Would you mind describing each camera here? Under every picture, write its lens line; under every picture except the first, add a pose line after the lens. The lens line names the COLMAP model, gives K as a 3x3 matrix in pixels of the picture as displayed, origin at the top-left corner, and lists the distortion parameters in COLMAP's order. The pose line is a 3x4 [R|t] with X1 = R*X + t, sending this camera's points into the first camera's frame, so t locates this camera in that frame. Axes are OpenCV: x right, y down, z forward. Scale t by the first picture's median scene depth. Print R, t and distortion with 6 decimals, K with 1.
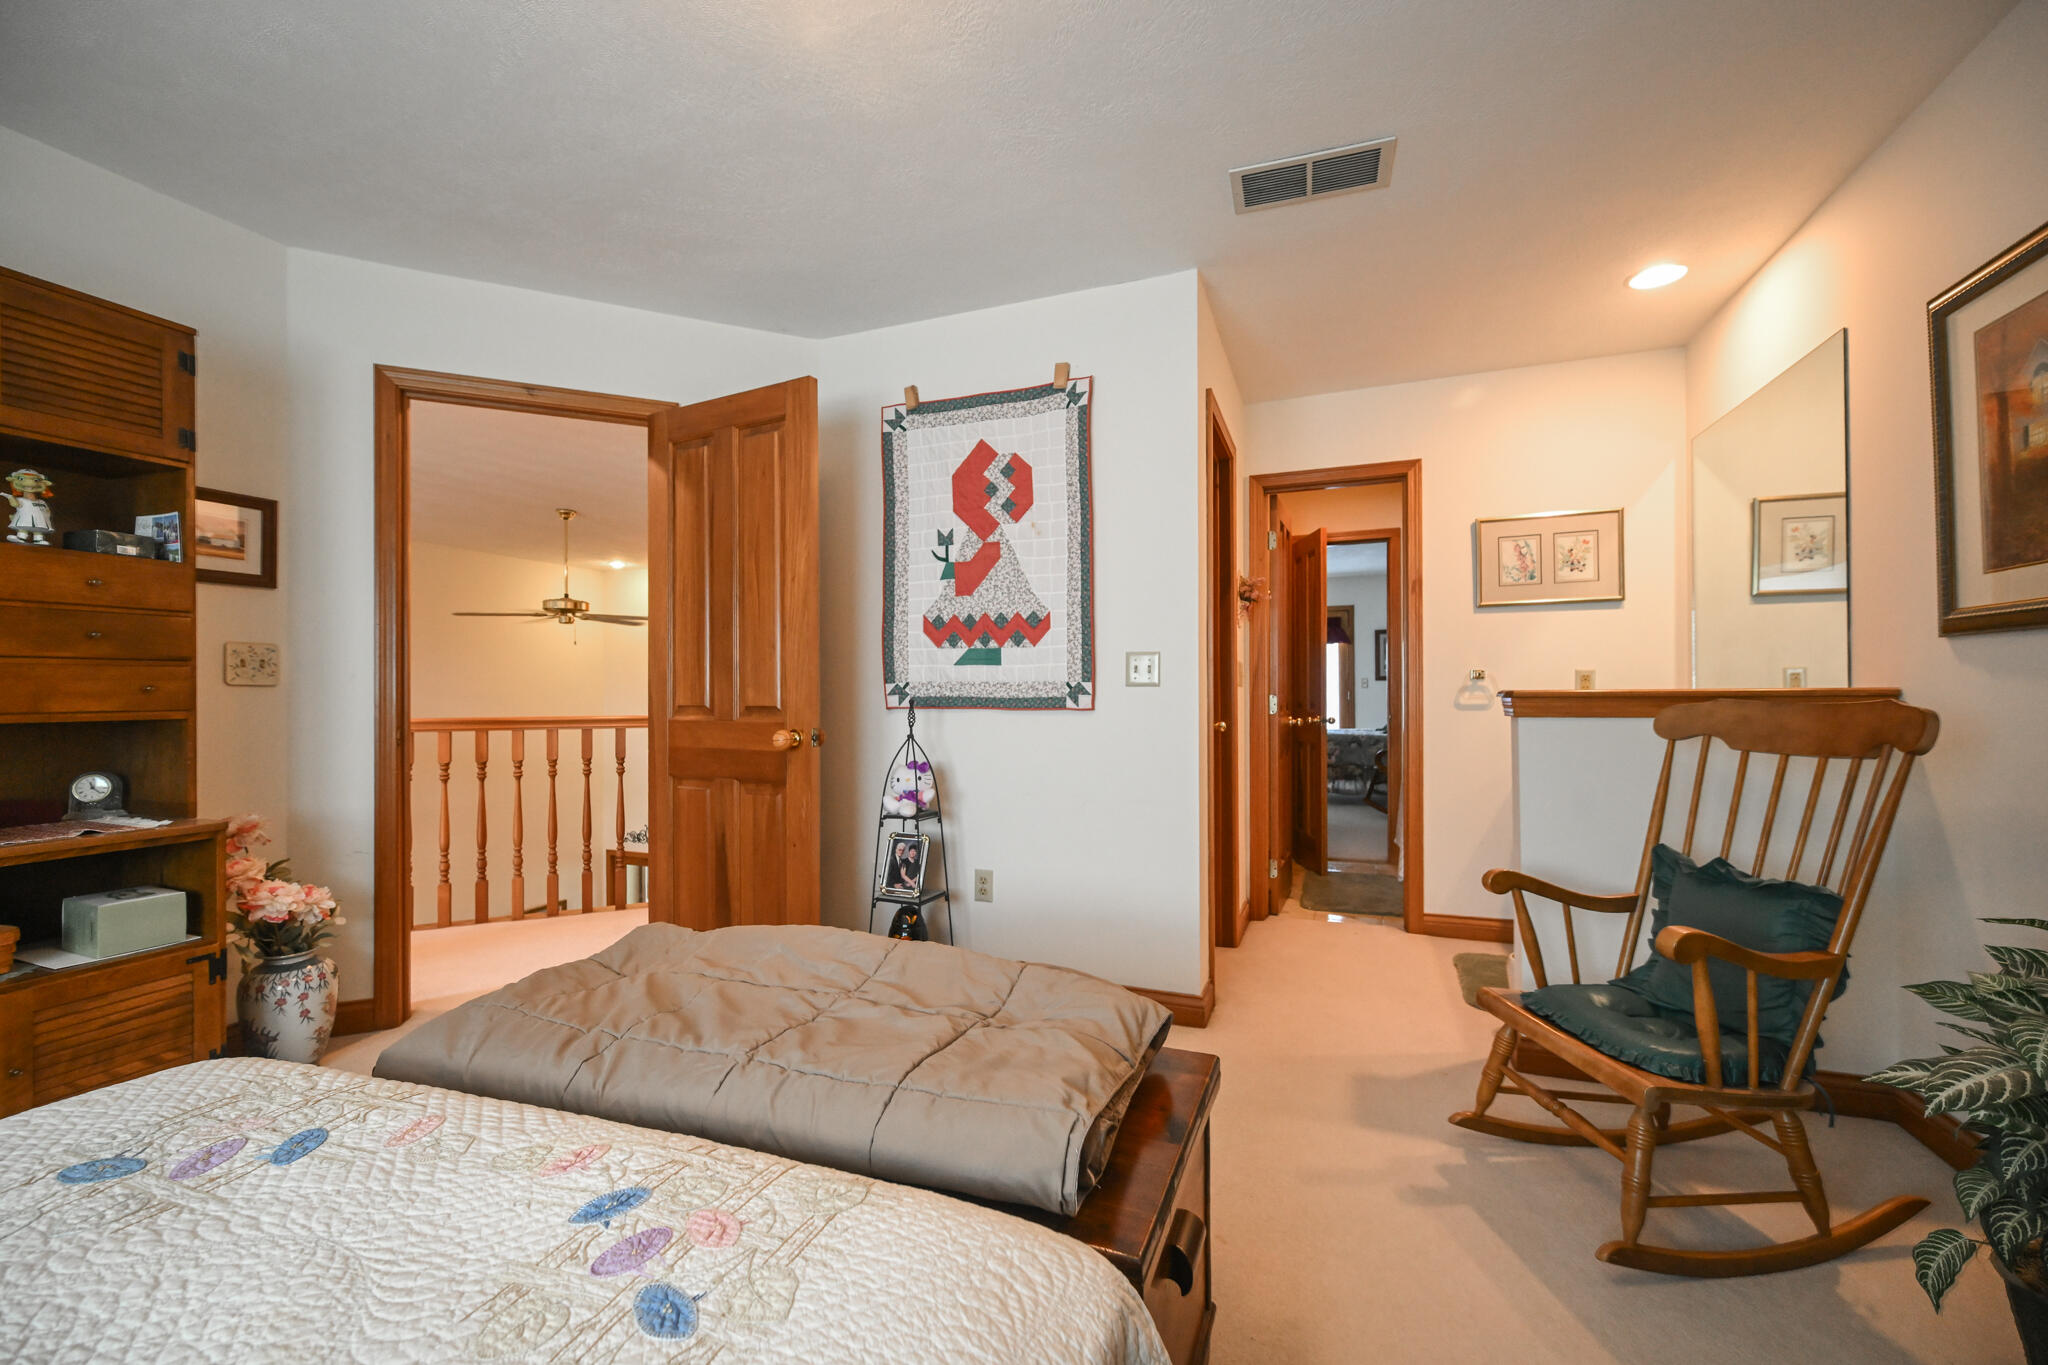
lens RADIAL K [[837.8, 0, 1021.9], [0, 837.8, 689.2], [0, 0, 1]] dist [-0.001468, 0.000779]
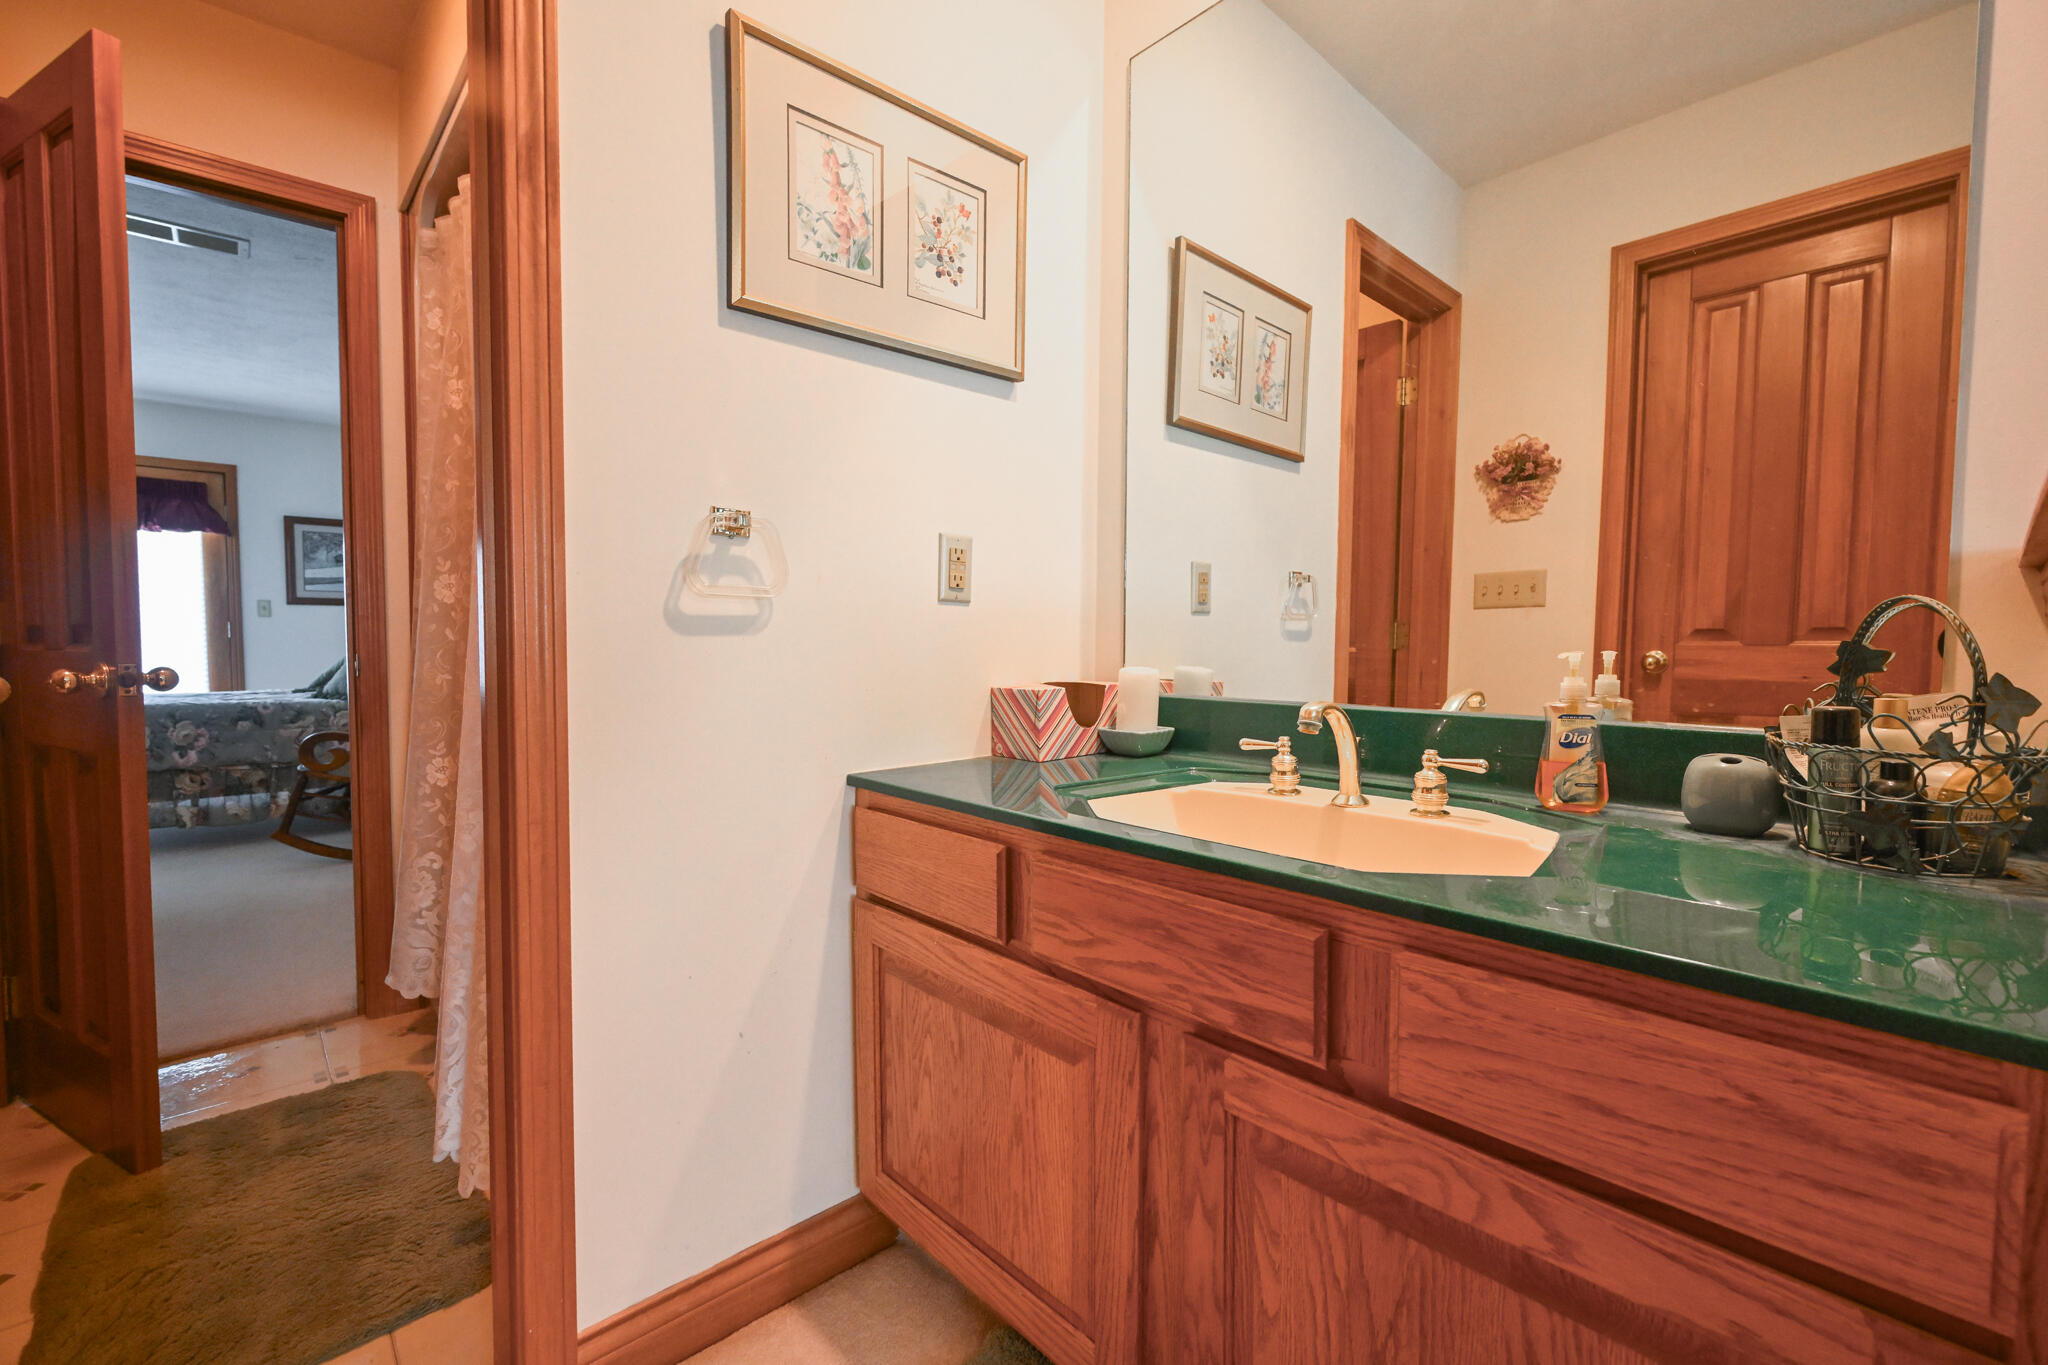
lens RADIAL K [[862.6, 0, 1020.1], [0, 862.6, 687.8], [0, 0, 1]] dist [-0.001206, 0.000254]
pose [[0.441611, -0.039967, 0.896316, 0.292596], [-0.011667, 0.998667, 0.050280, 0.027717], [-0.897131, -0.032662, 0.440556, 0.747555]]
